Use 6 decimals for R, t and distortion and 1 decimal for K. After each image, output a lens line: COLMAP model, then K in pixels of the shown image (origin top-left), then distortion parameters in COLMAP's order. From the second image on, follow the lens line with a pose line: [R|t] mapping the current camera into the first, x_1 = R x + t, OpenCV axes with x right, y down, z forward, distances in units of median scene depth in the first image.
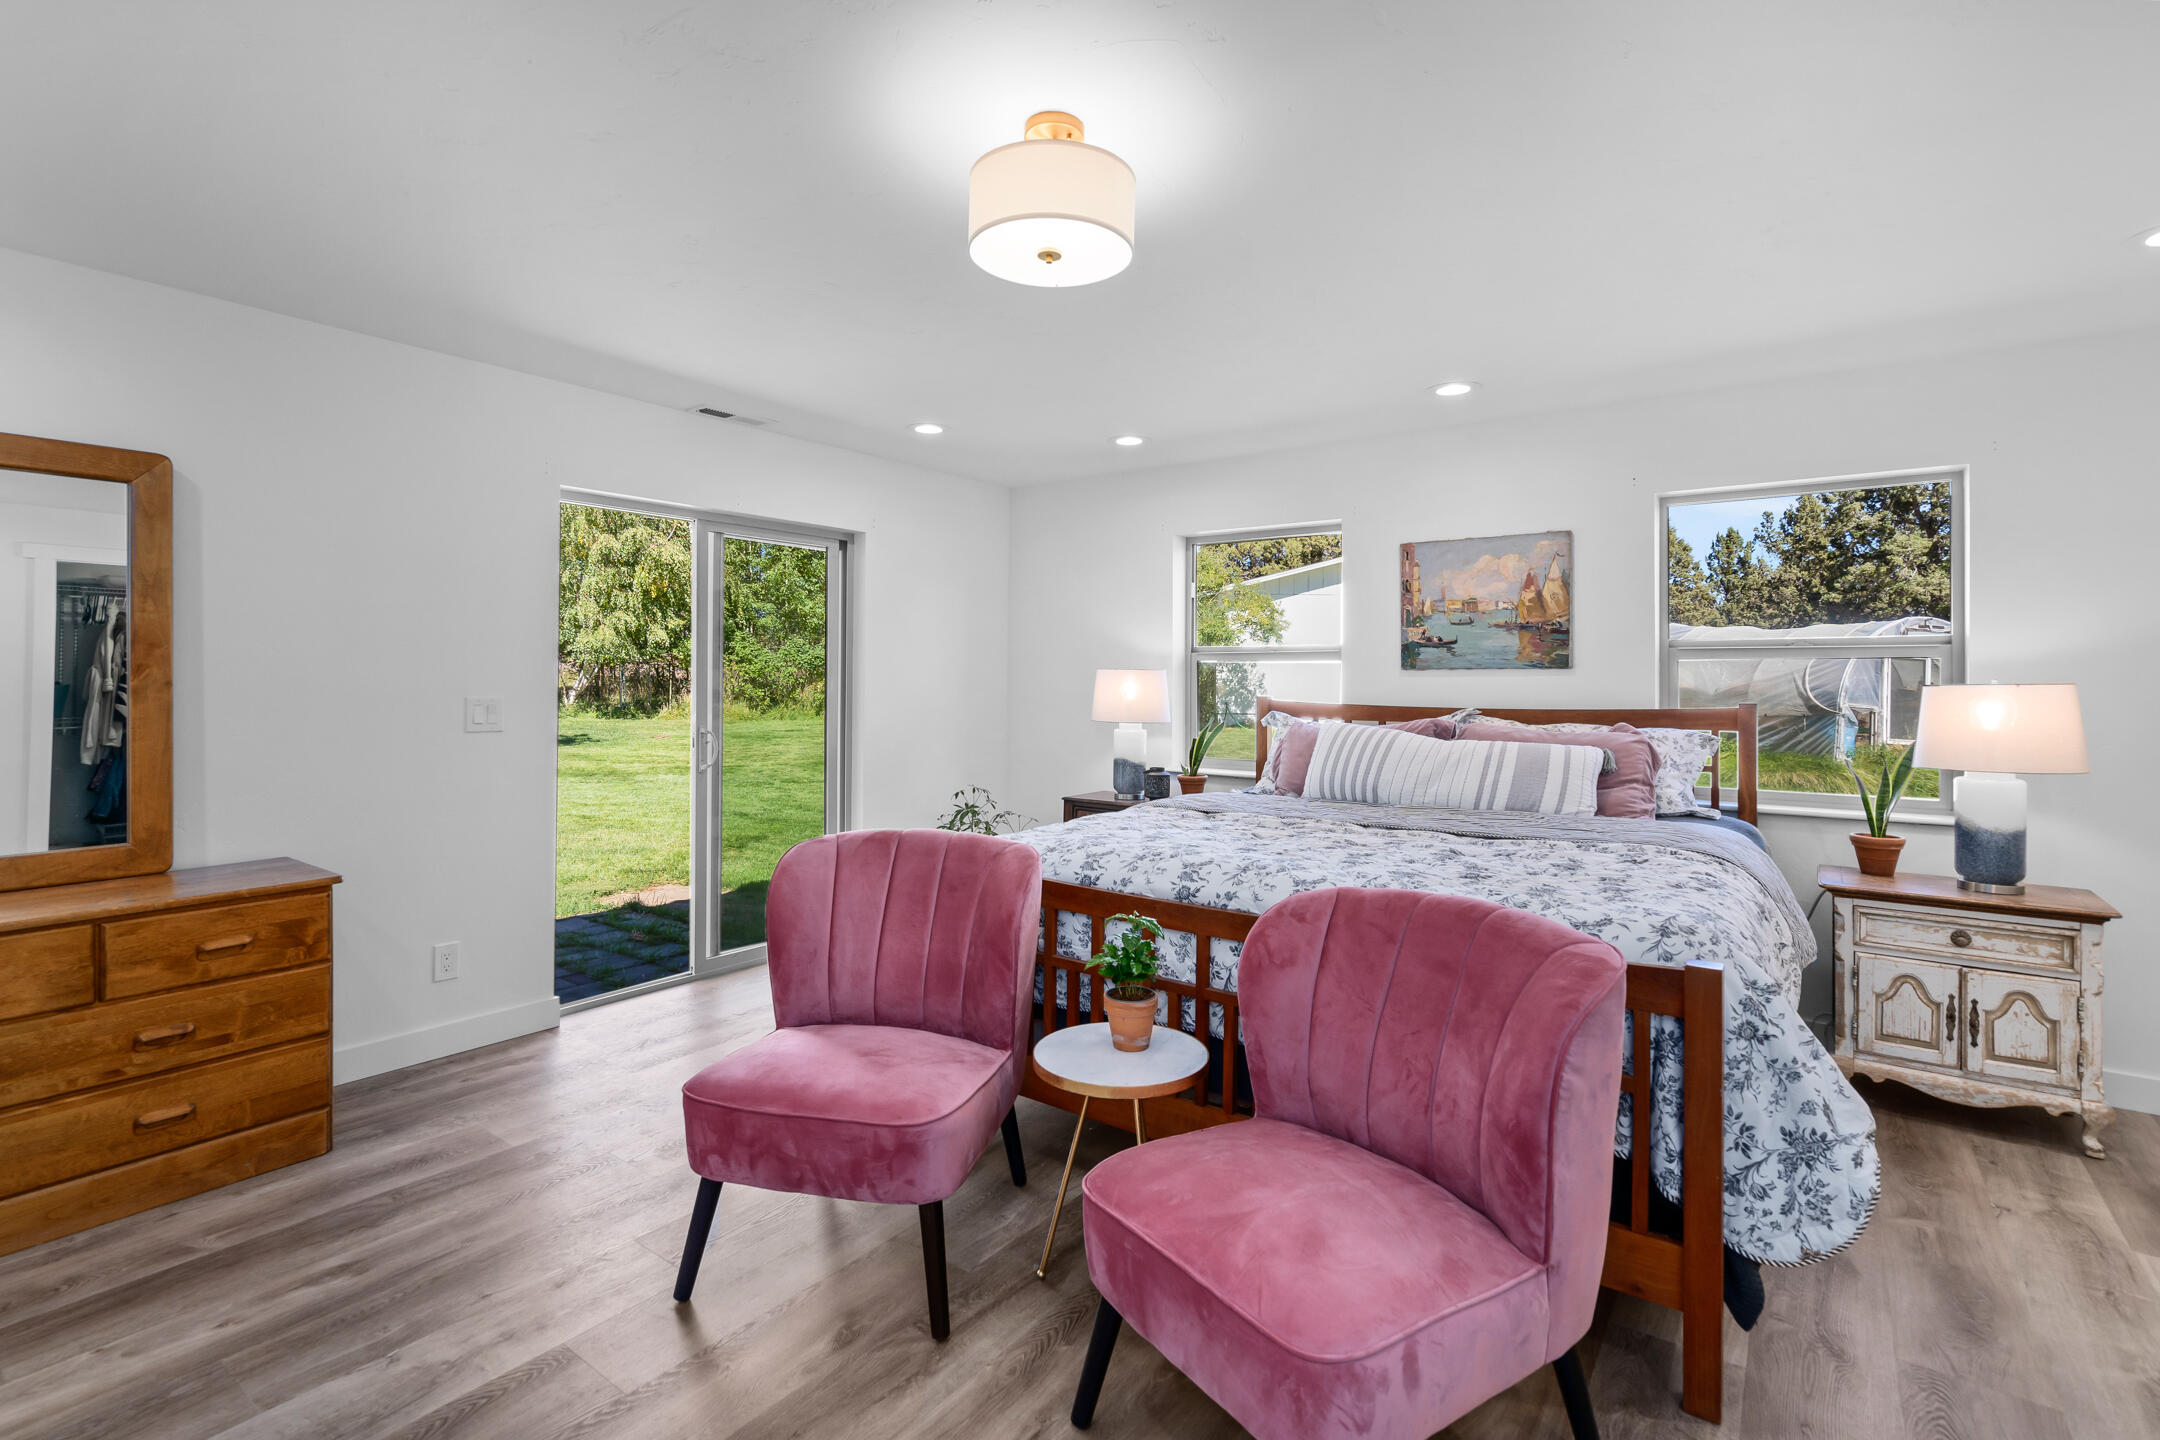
lens RADIAL K [[987.4, 0, 1032.8], [0, 987.4, 664.0], [0, 0, 1]] dist [-0.003653, 0.000942]
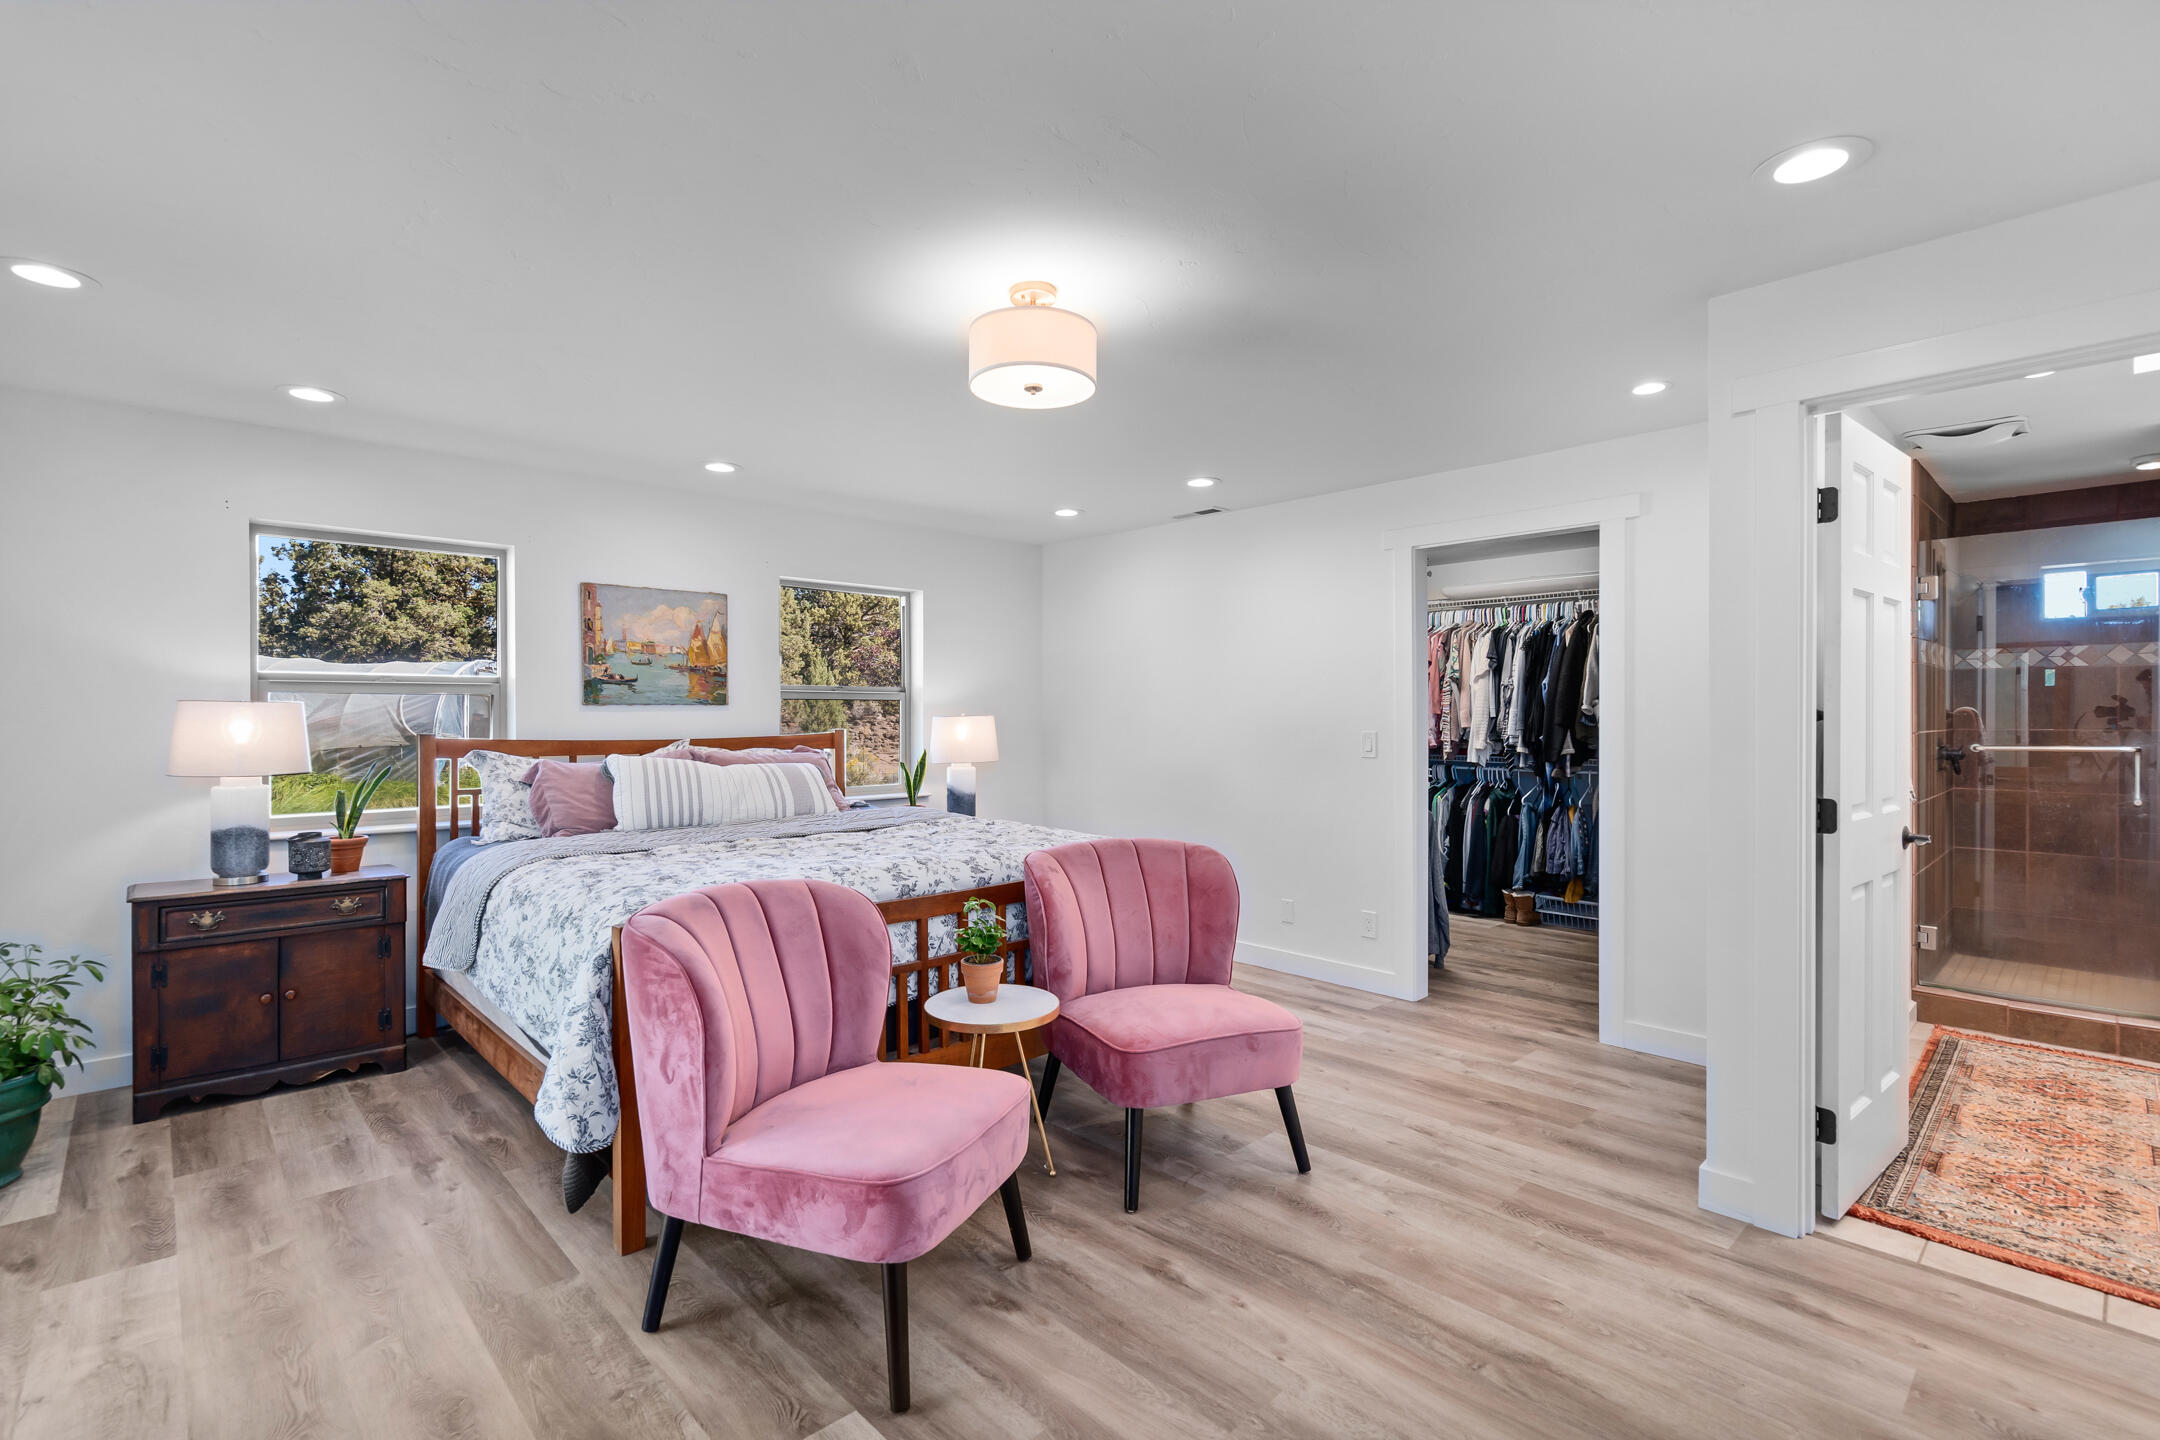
lens RADIAL K [[987.4, 0, 1071.4], [0, 987.4, 718.6], [0, 0, 1]] dist [-0.003653, 0.000942]
pose [[0.164601, -0.008283, 0.986325, -0.579630], [-0.014212, 0.999841, 0.010769, 0.001755], [-0.986258, -0.015790, 0.164457, 0.341633]]
